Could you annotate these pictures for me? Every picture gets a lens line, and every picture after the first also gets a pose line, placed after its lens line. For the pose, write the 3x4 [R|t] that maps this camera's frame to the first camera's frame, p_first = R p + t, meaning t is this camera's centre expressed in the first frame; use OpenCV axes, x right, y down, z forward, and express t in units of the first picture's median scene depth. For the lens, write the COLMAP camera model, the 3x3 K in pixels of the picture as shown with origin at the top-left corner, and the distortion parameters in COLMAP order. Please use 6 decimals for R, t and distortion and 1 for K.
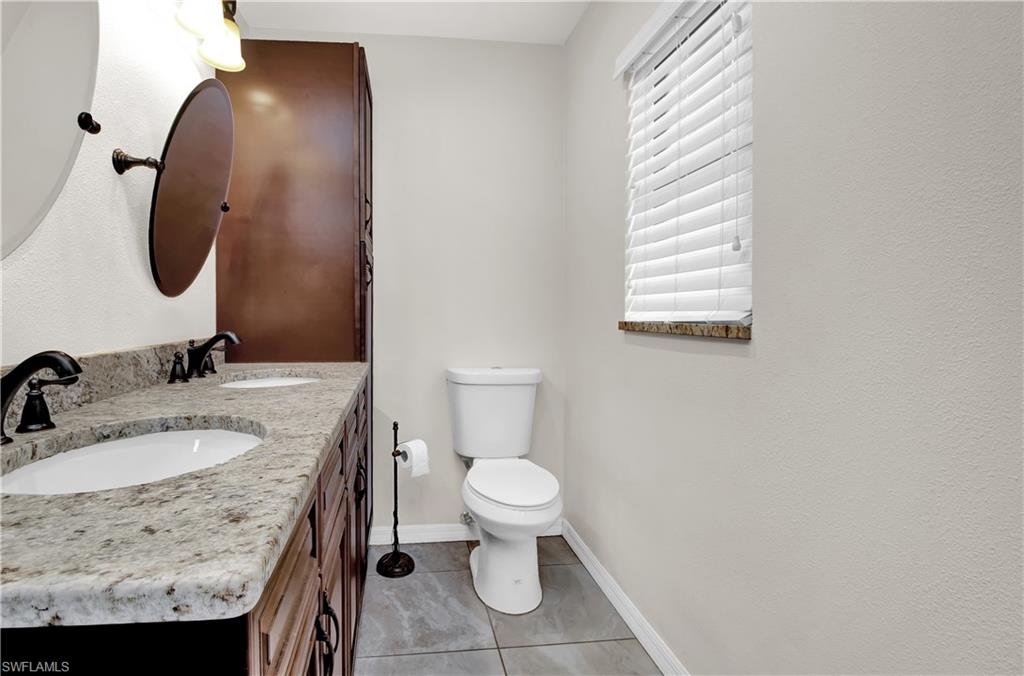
lens RADIAL K [[485.1, 0, 493.7], [0, 485.1, 308.5], [0, 0, 1]] dist [0.003700, -0.012108]
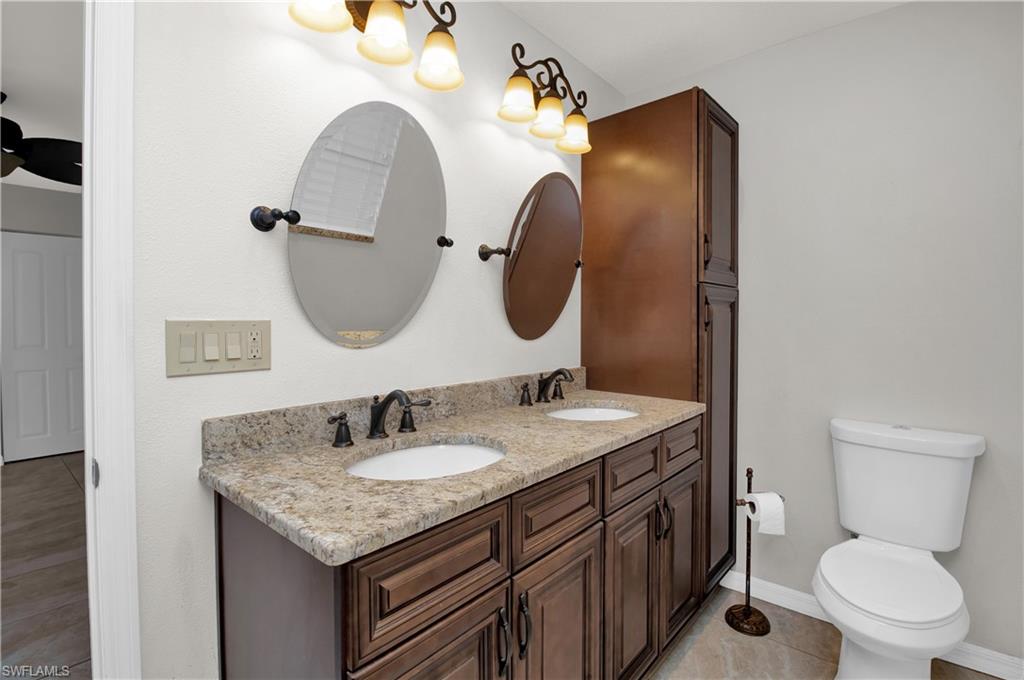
lens RADIAL K [[481.3, 0, 508.5], [0, 481.3, 324.4], [0, 0, 1]] dist [-0.001203, -0.012510]
pose [[0.680106, 0.010278, -0.733042, 0.341736], [-0.013861, 0.999903, 0.001159, -0.084650], [0.732983, 0.009372, 0.680182, 0.055603]]
